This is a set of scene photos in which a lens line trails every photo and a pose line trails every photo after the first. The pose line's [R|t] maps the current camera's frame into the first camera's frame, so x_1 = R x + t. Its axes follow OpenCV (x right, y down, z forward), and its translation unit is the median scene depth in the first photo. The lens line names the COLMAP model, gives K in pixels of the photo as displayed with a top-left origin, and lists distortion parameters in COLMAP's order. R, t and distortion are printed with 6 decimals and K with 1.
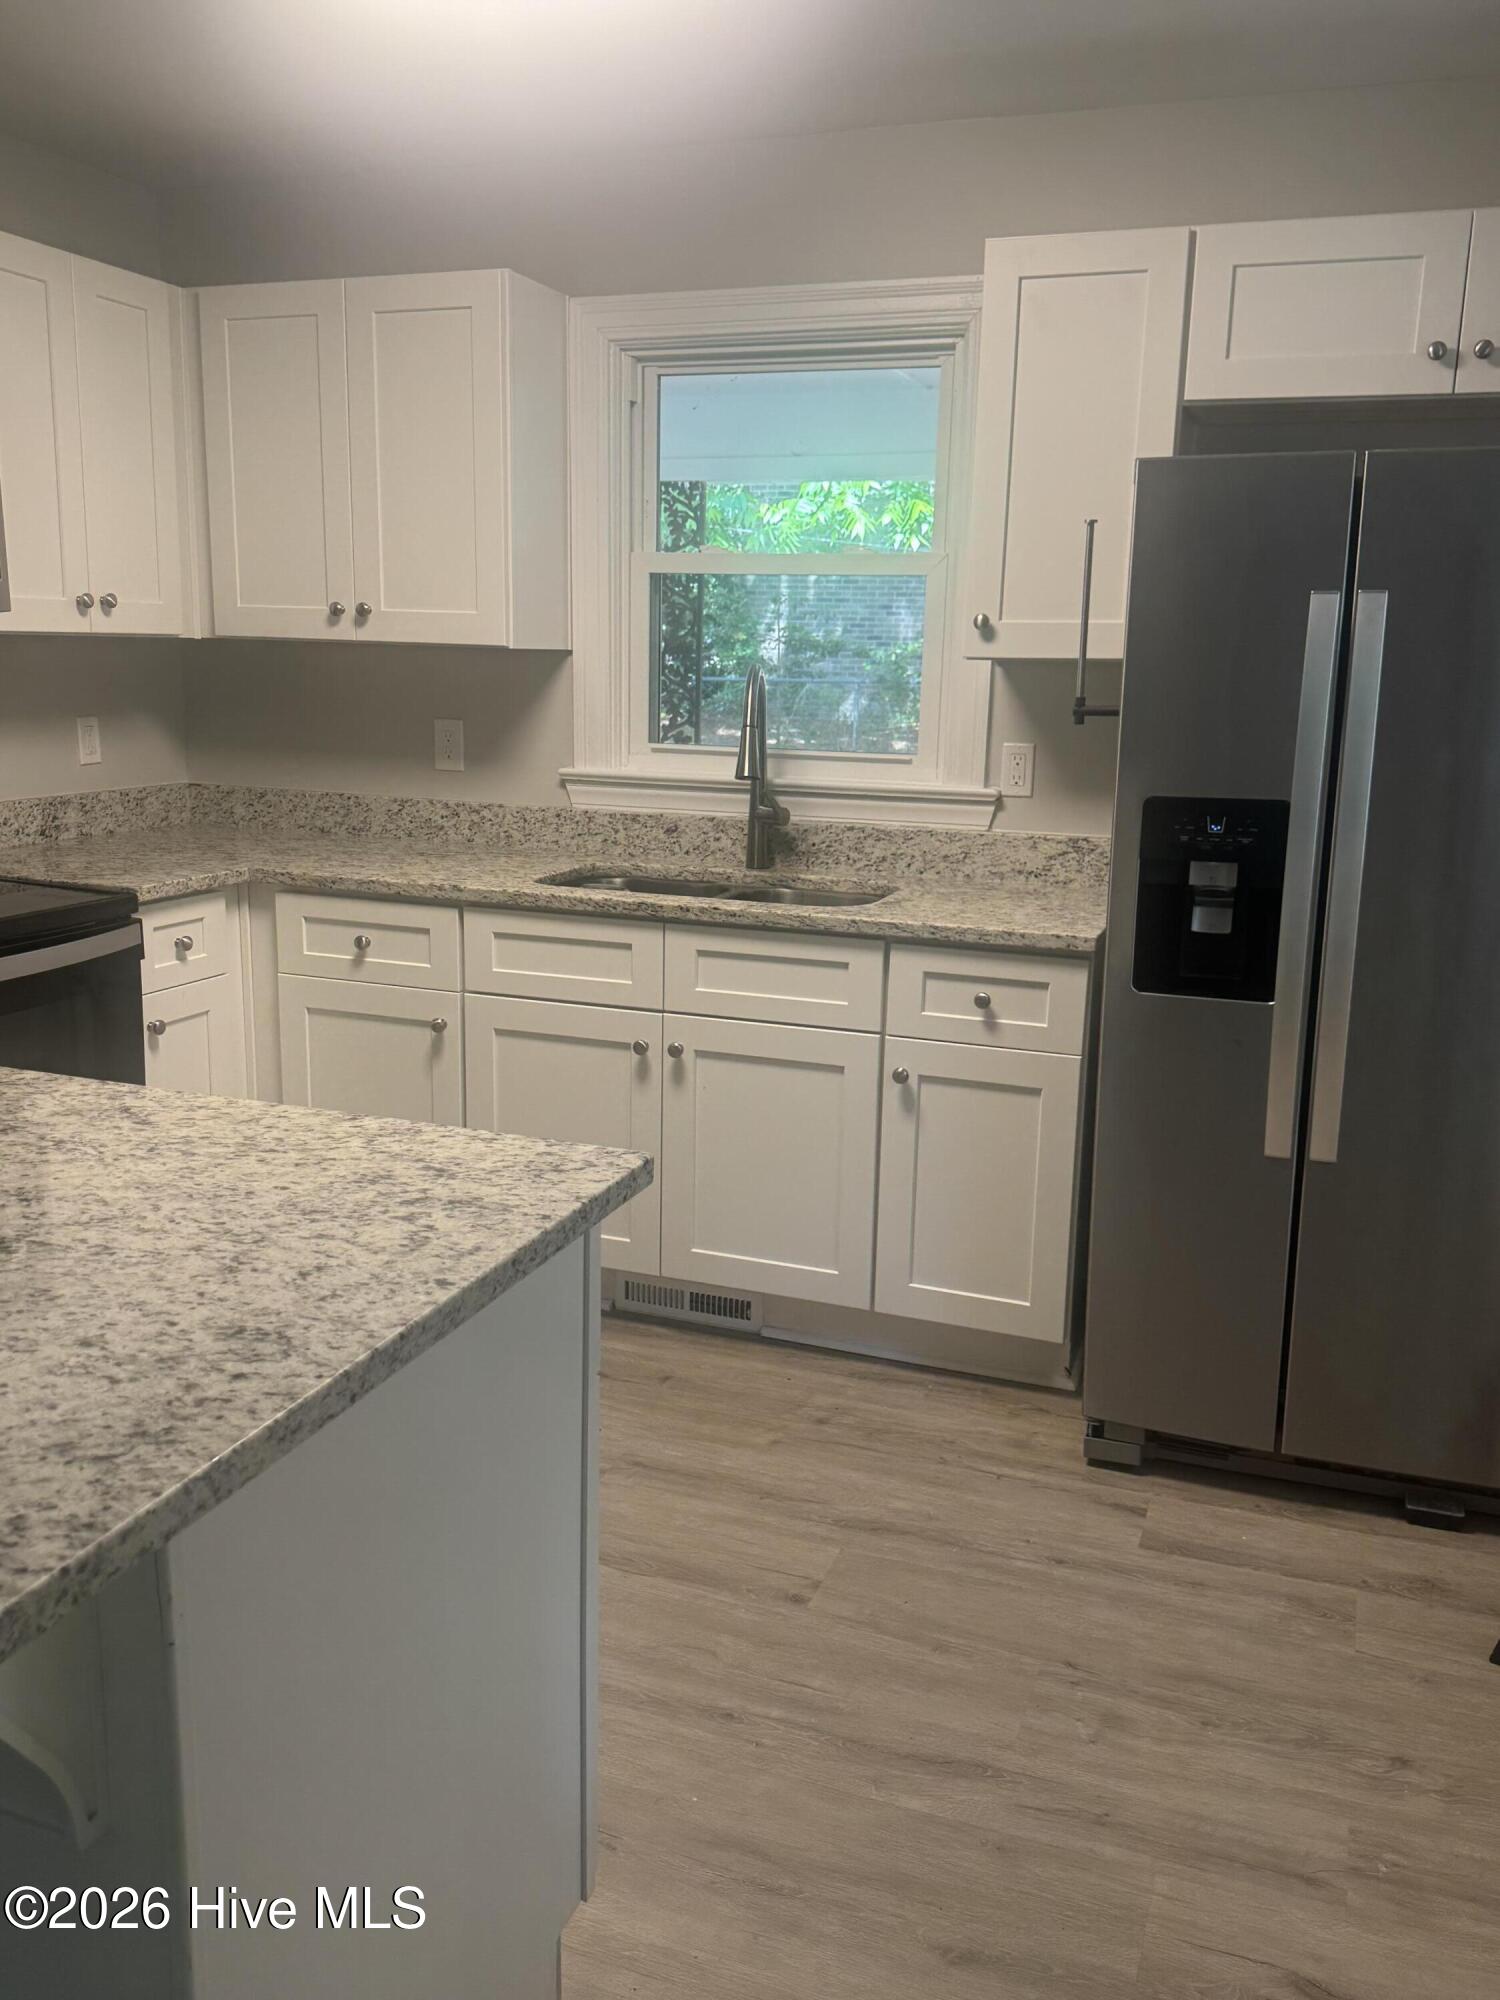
lens RADIAL K [[1612.3, 0, 731.4], [0, 1612.3, 1011.3], [0, 0, 1]] dist [0.130482, -0.226932]
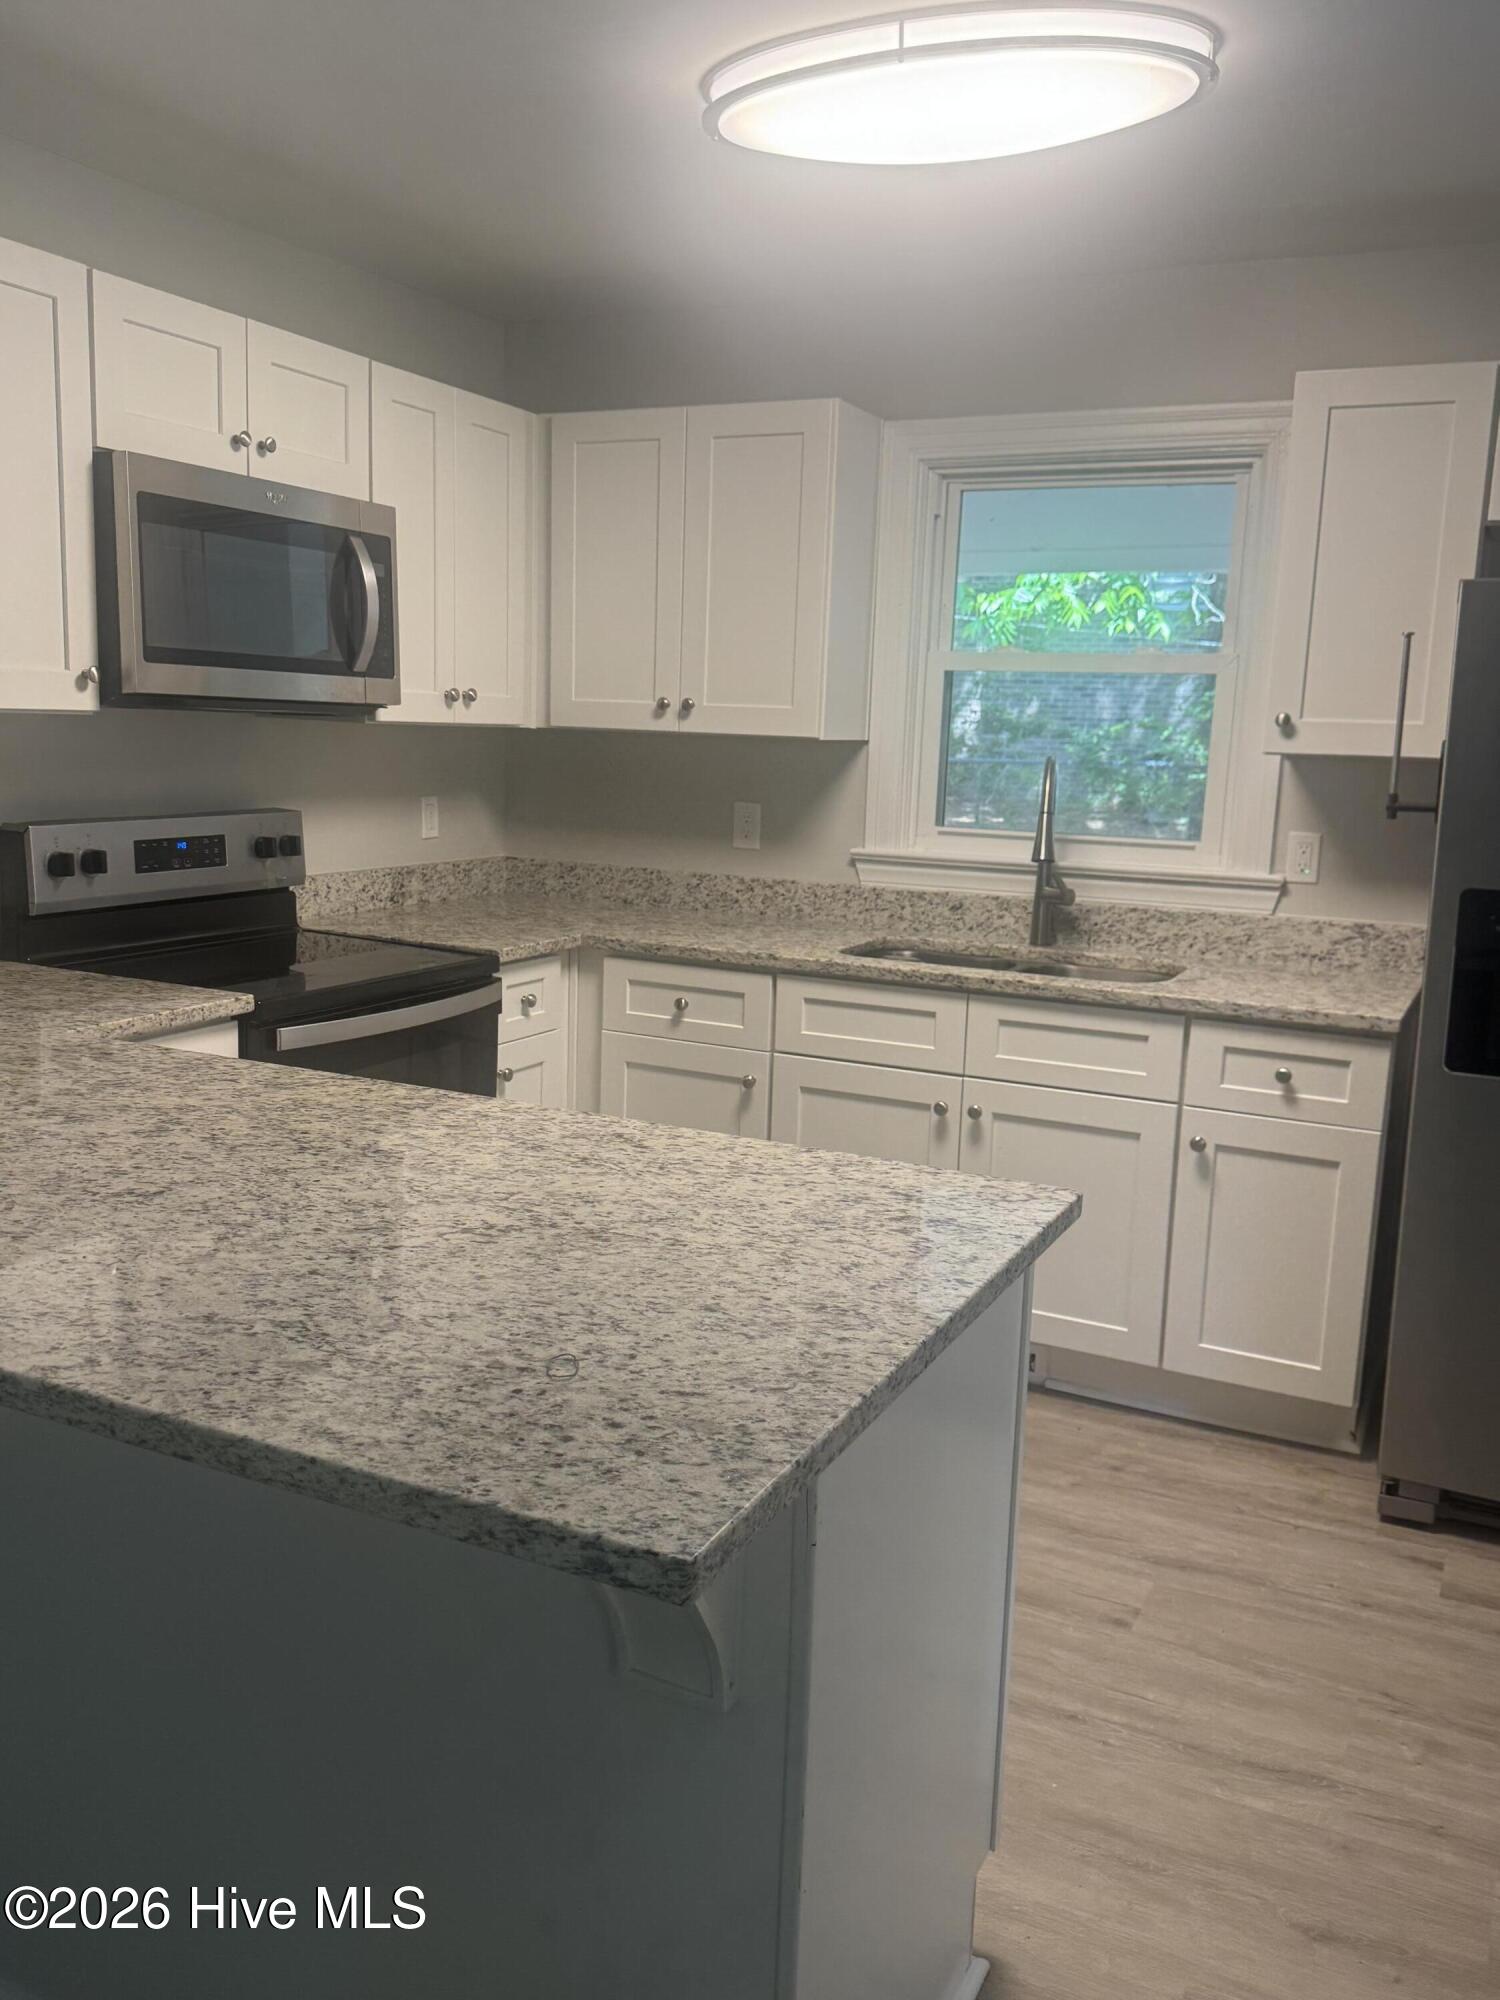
lens RADIAL K [[1612.3, 0, 724.9], [0, 1612.3, 1022.6], [0, 0, 1]] dist [0.130482, -0.226932]
pose [[0.994536, 0.030752, -0.099762, -0.094144], [-0.034516, 0.998747, -0.036231, 0.009308], [0.098523, 0.039476, 0.994352, -0.090186]]
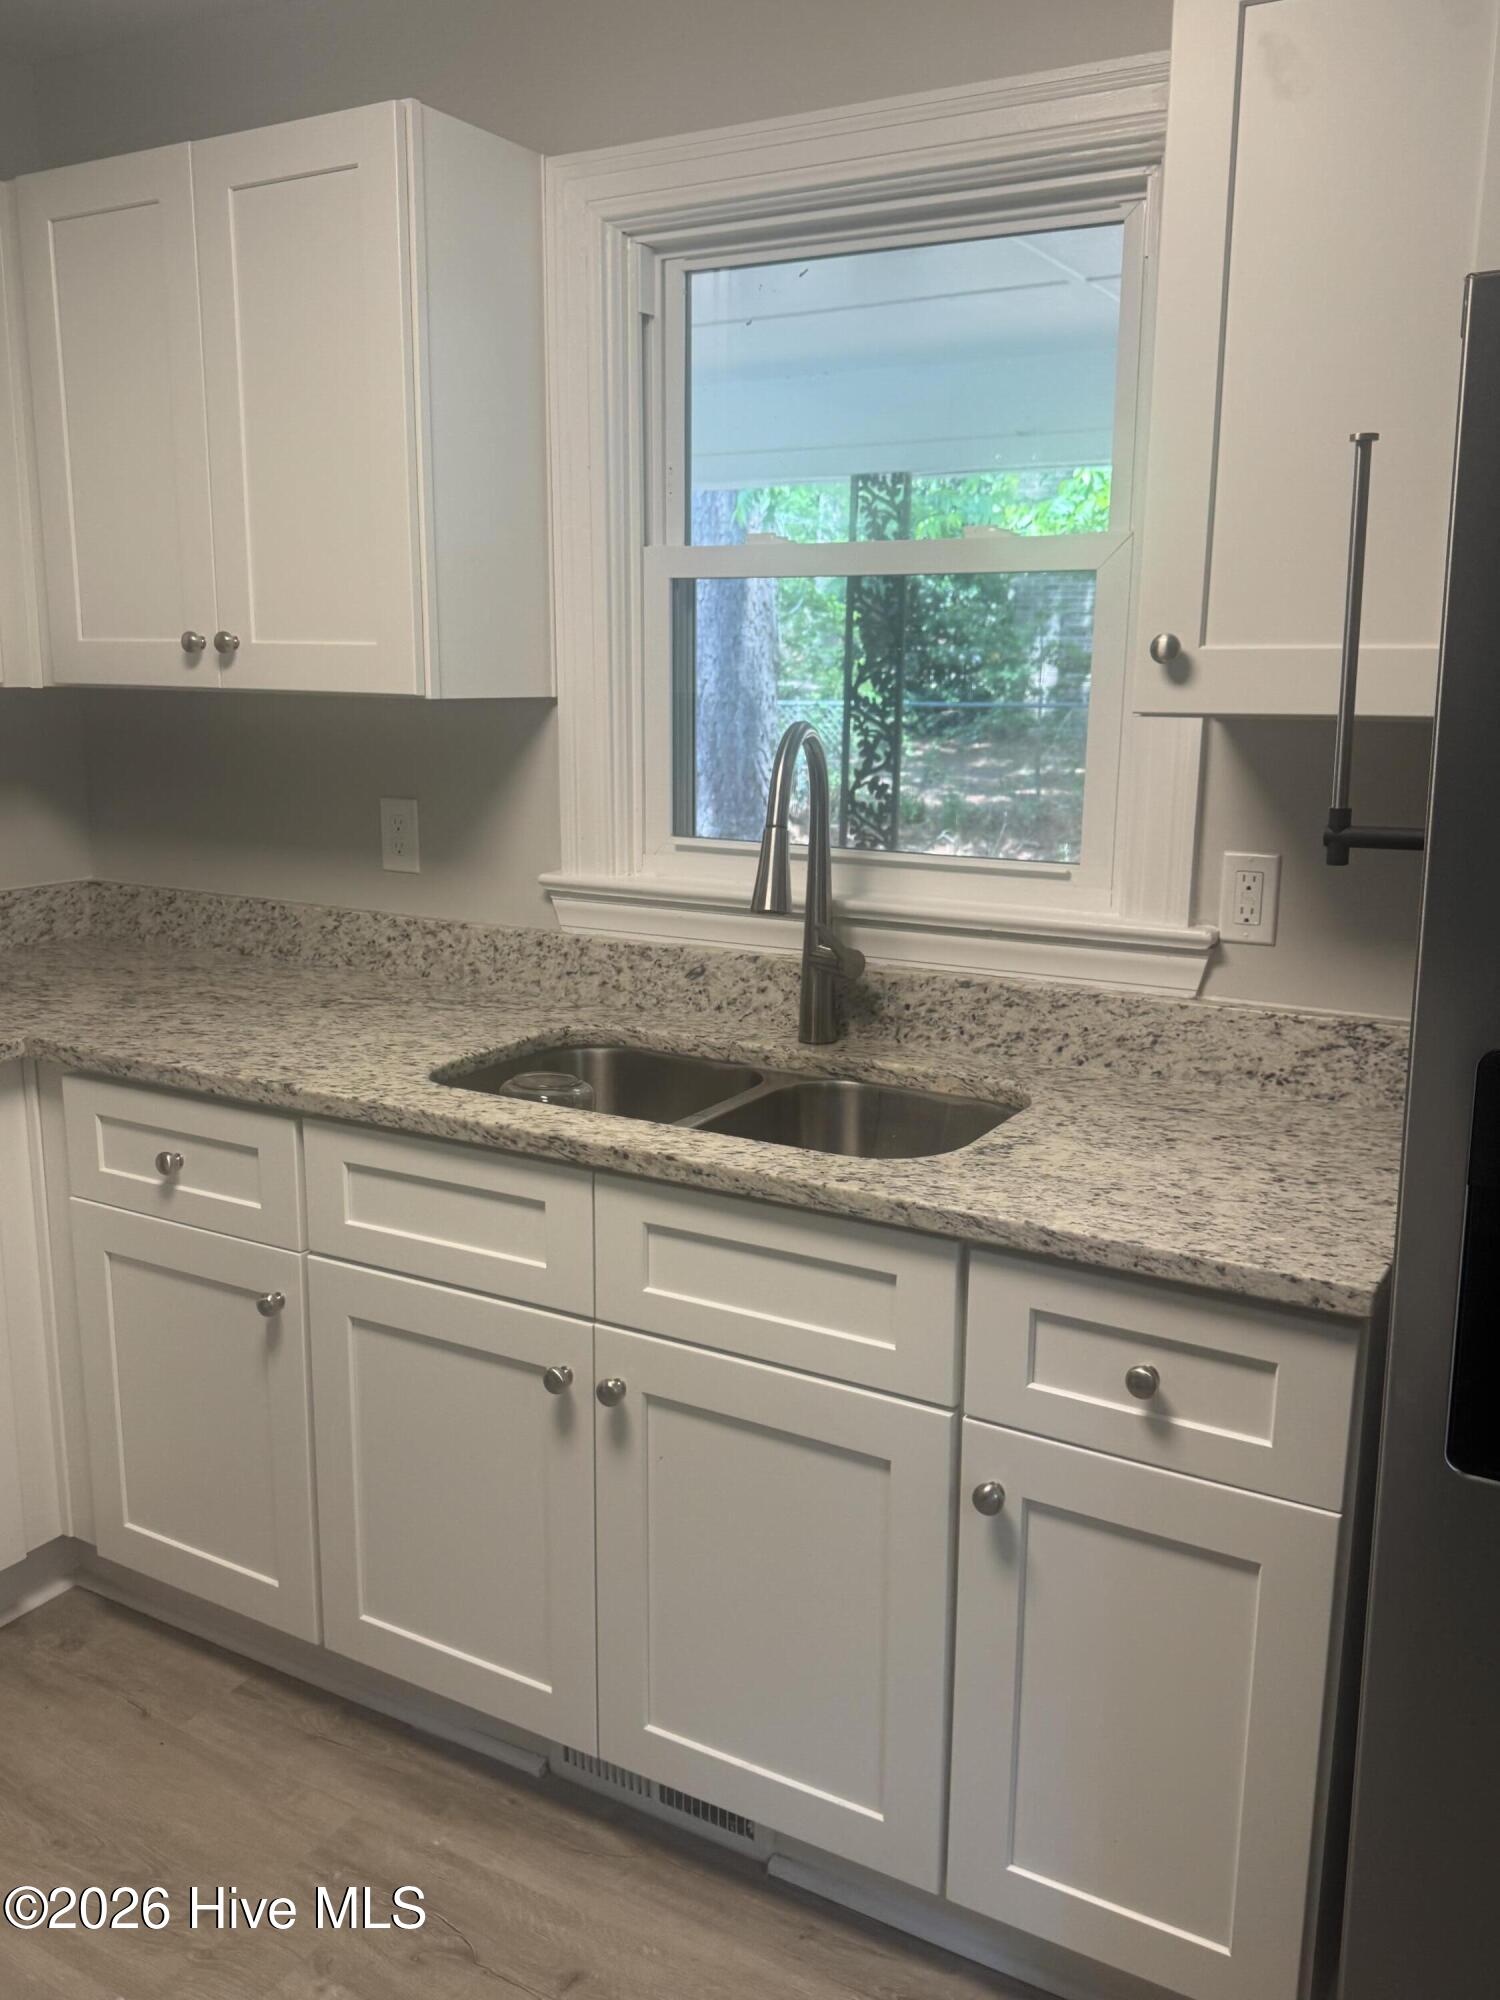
lens RADIAL K [[1612.3, 0, 750.1], [0, 1612.3, 993.1], [0, 0, 1]] dist [0.130482, -0.226932]
pose [[0.985234, 0.020573, -0.169970, 0.109675], [-0.024283, 0.999509, -0.019780, -0.107586], [0.169480, 0.023616, 0.985251, 0.432487]]
